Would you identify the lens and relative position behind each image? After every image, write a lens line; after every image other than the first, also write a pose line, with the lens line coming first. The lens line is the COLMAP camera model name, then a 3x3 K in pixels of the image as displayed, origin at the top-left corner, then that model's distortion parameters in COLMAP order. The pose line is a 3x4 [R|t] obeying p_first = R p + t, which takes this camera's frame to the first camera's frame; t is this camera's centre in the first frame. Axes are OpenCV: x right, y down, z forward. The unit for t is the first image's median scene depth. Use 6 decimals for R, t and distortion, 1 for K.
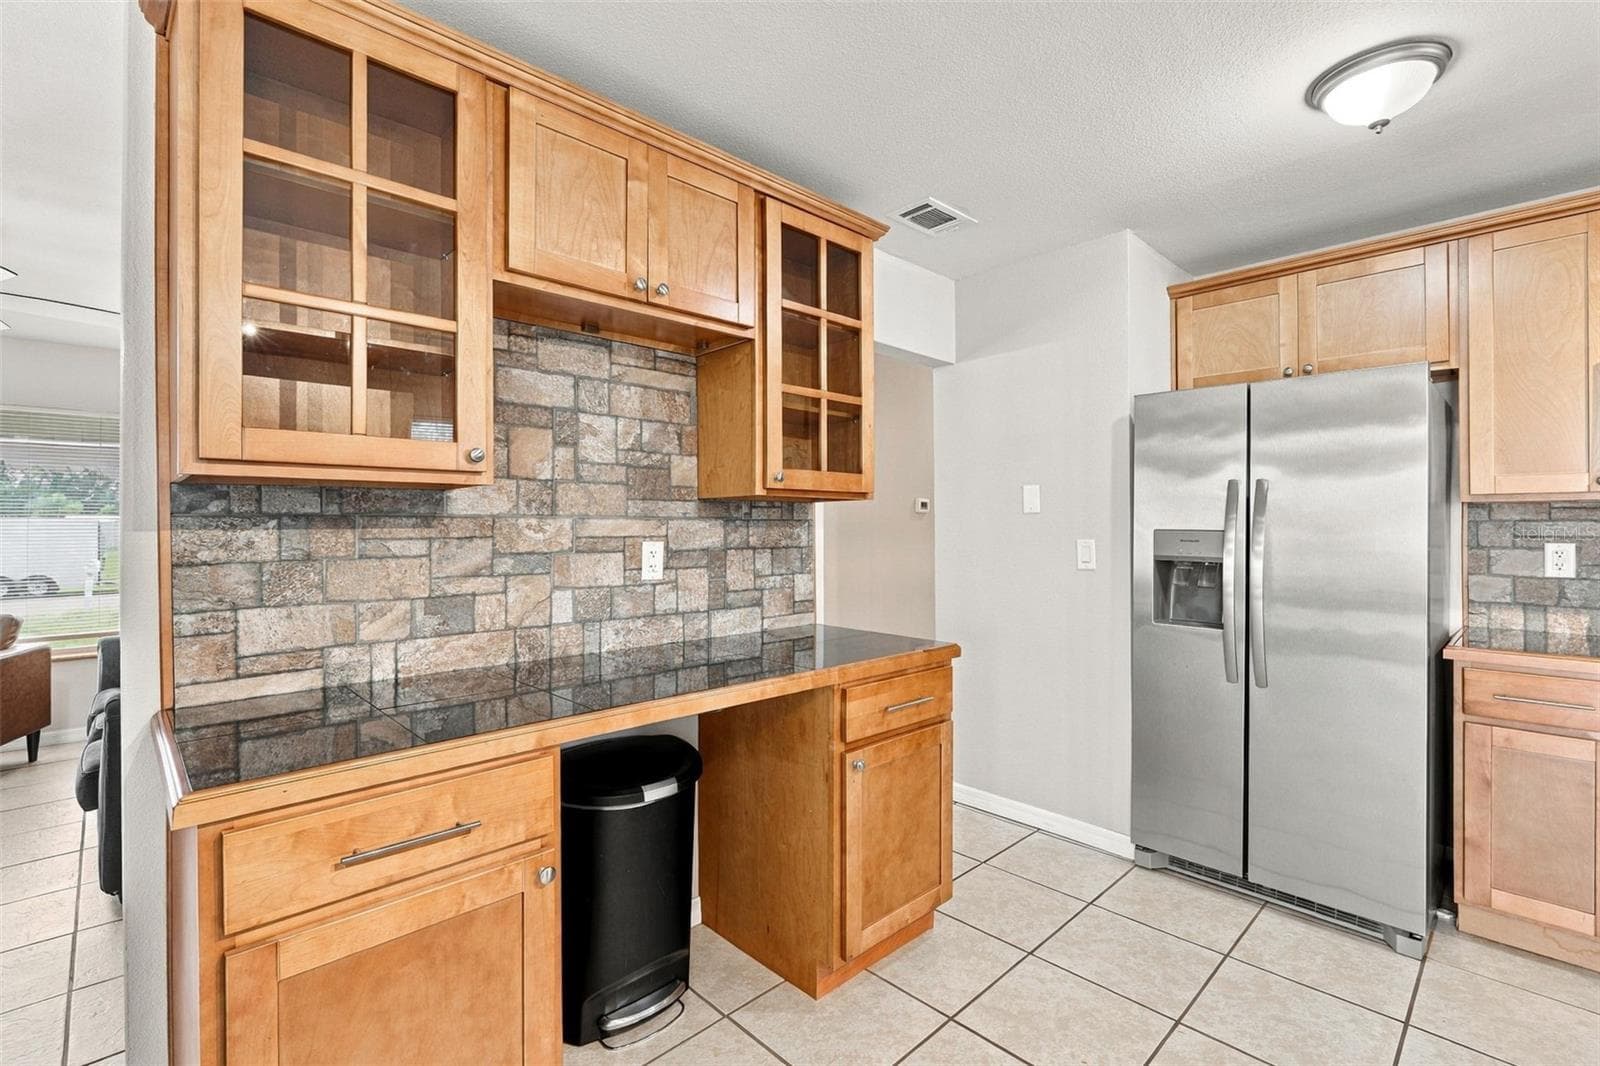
lens RADIAL K [[716.8, 0, 793.0], [0, 716.8, 520.4], [0, 0, 1]] dist [-0.009113, 0.000370]
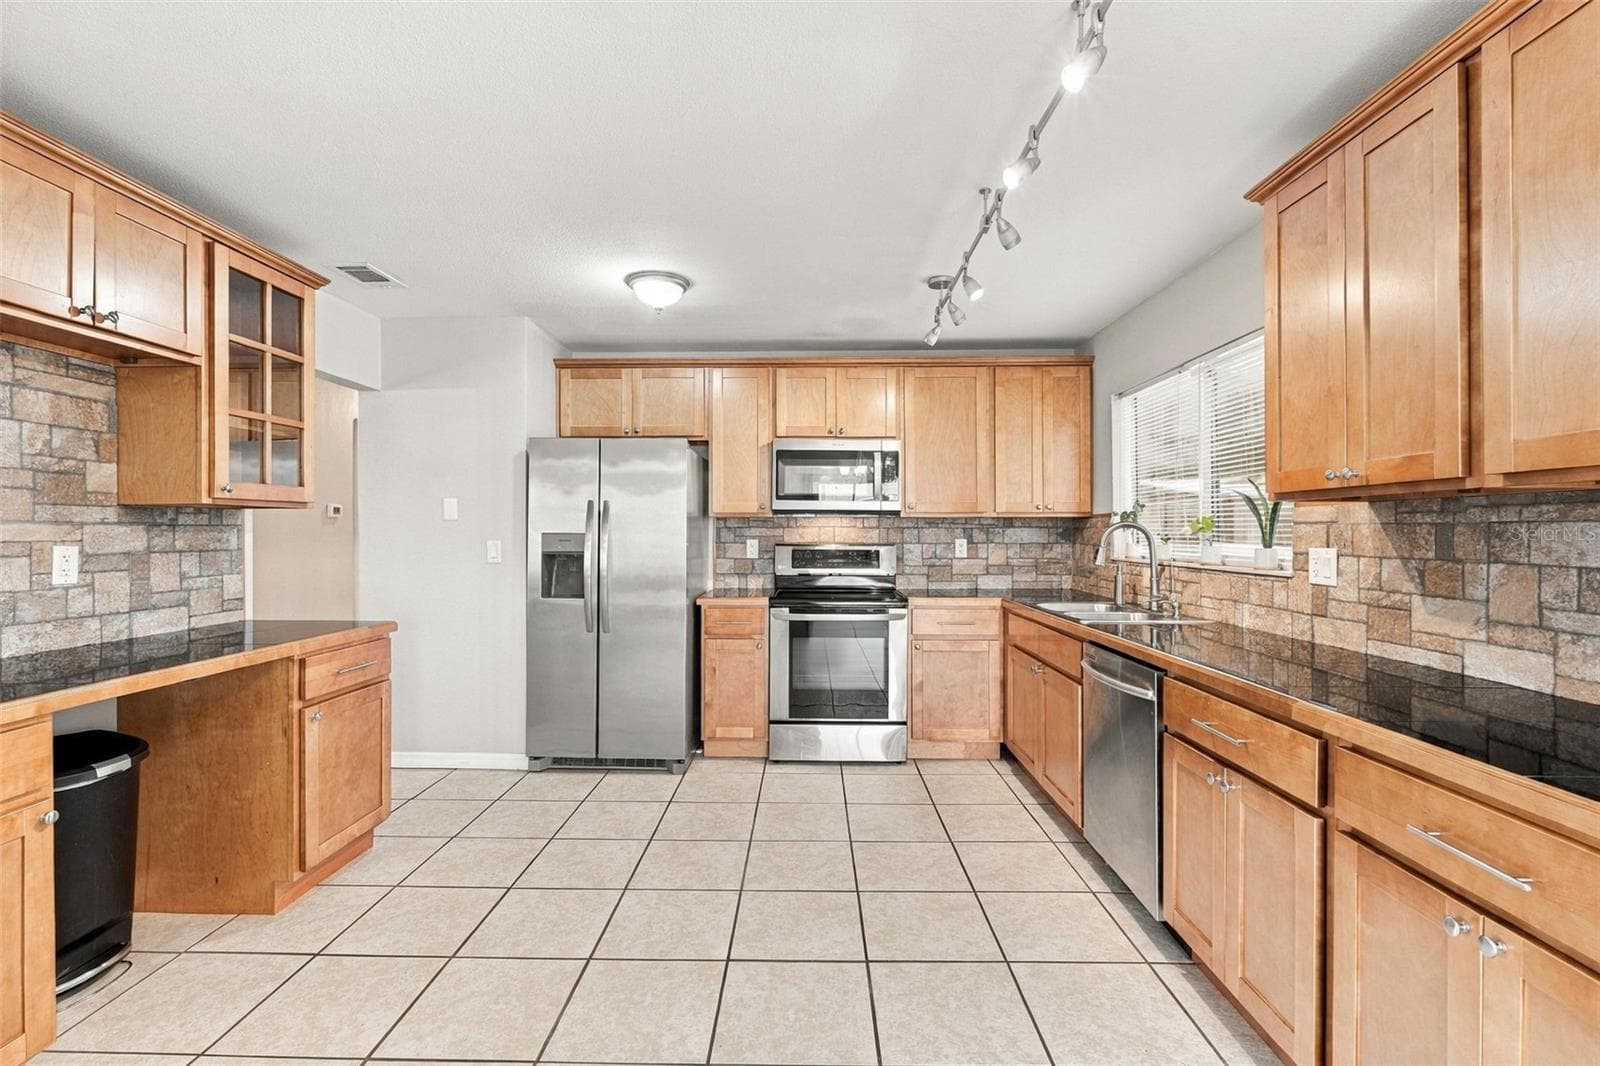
lens RADIAL K [[720.4, 0, 799.7], [0, 720.4, 529.0], [0, 0, 1]] dist [-0.001433, 0.000159]
pose [[0.702864, 0.000767, 0.711324, -0.185747], [-0.005079, 0.999979, 0.003941, -0.003718], [-0.711306, -0.006383, 0.702853, -0.446463]]
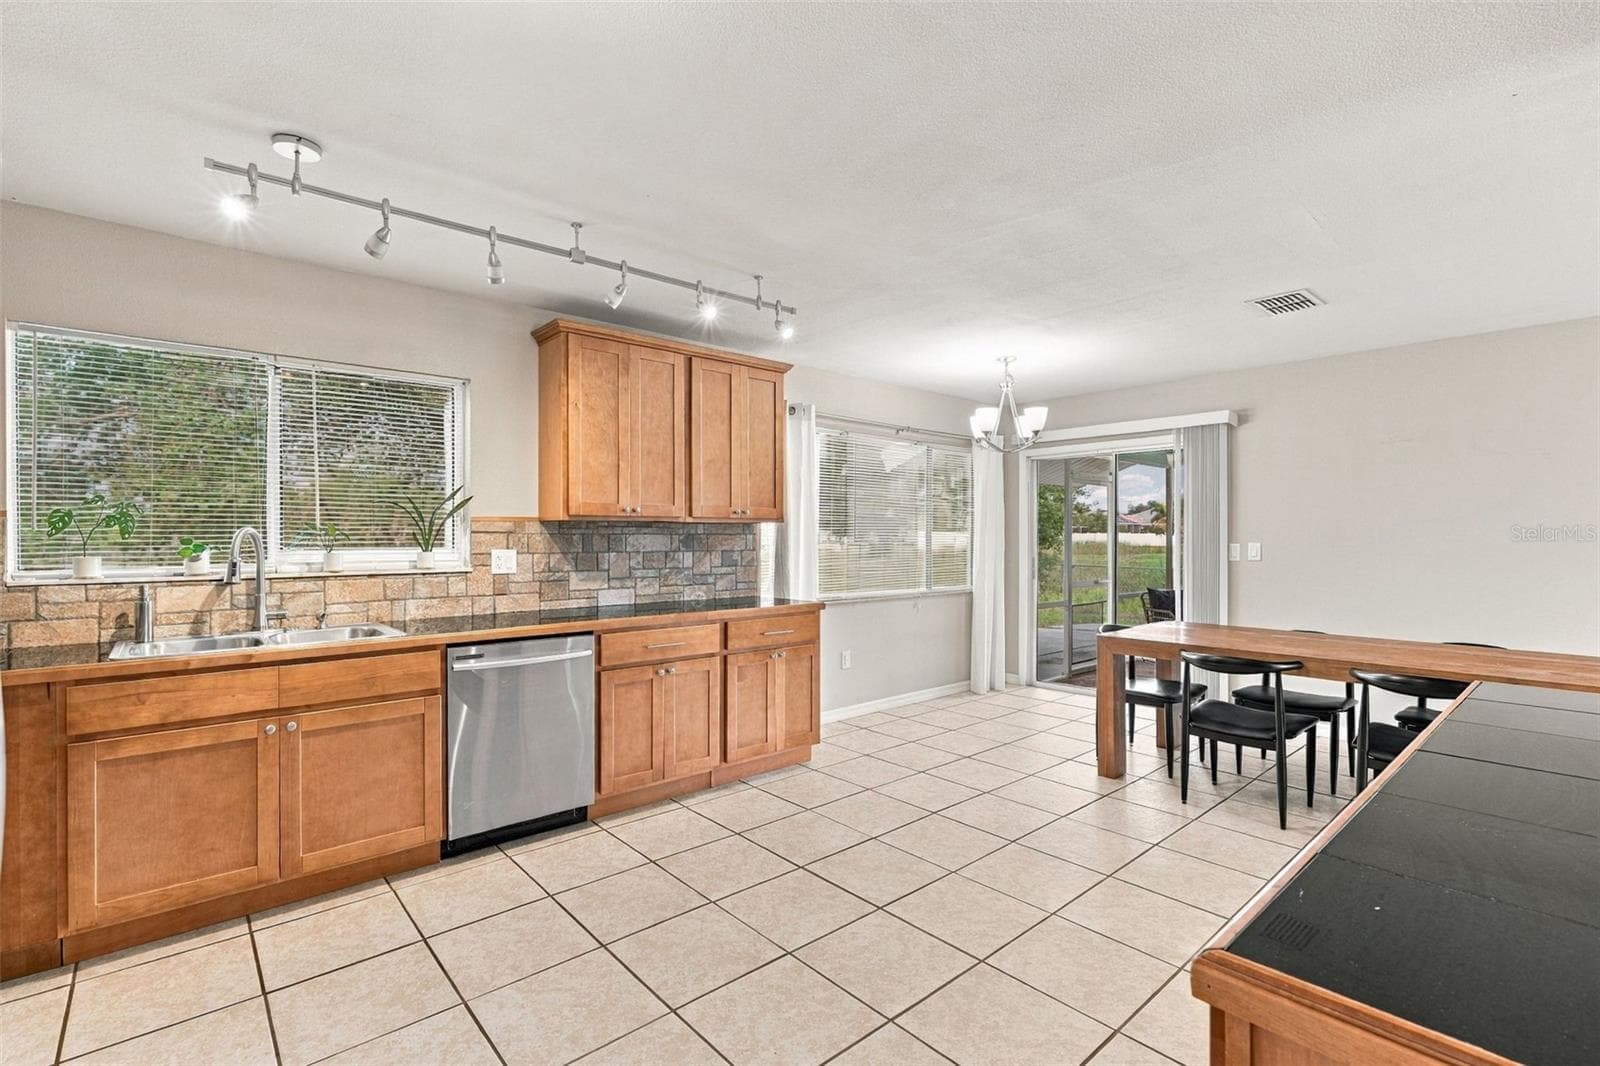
lens RADIAL K [[720.4, 0, 799.7], [0, 720.4, 529.0], [0, 0, 1]] dist [-0.001433, 0.000159]
pose [[-0.999089, -0.000428, 0.042678, 0.374148], [-0.001150, 0.999856, -0.016915, 0.005333], [-0.042665, -0.016949, -0.998946, 1.302154]]
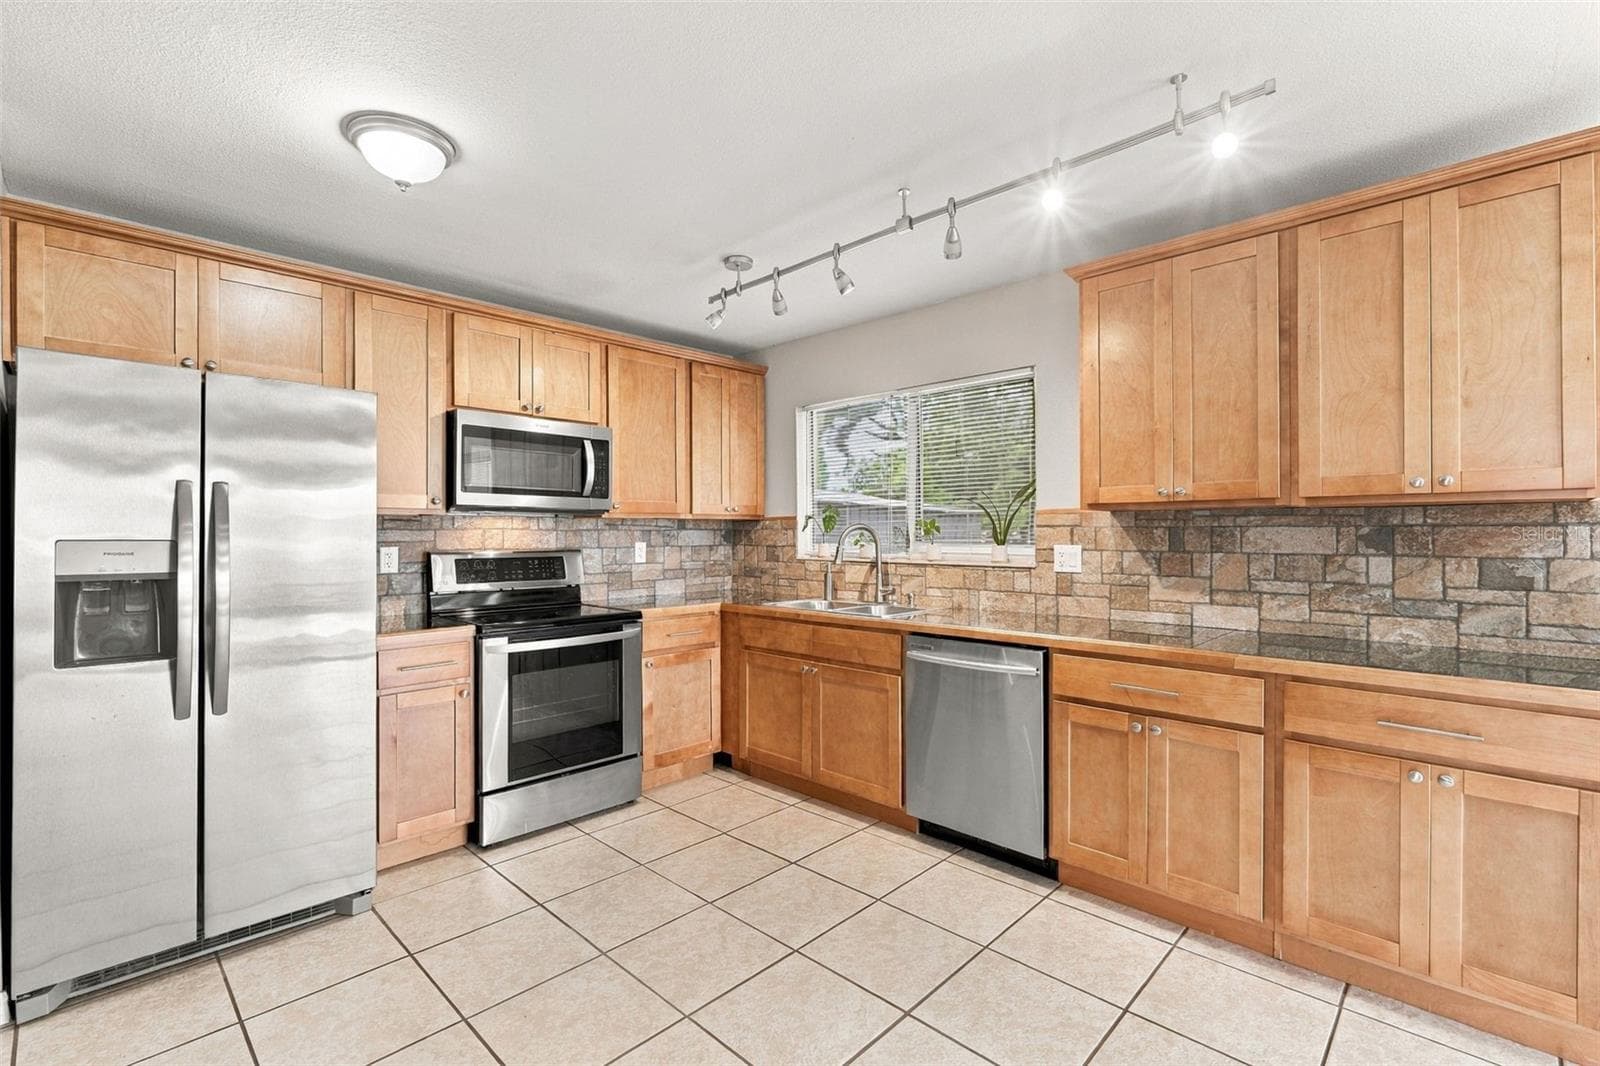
lens RADIAL K [[720.4, 0, 799.7], [0, 720.4, 529.0], [0, 0, 1]] dist [-0.001433, 0.000159]
pose [[-0.041653, 0.002621, 0.999129, -0.296836], [-0.005117, 0.999983, -0.002837, -0.000510], [-0.999119, -0.005231, -0.041639, 0.330418]]
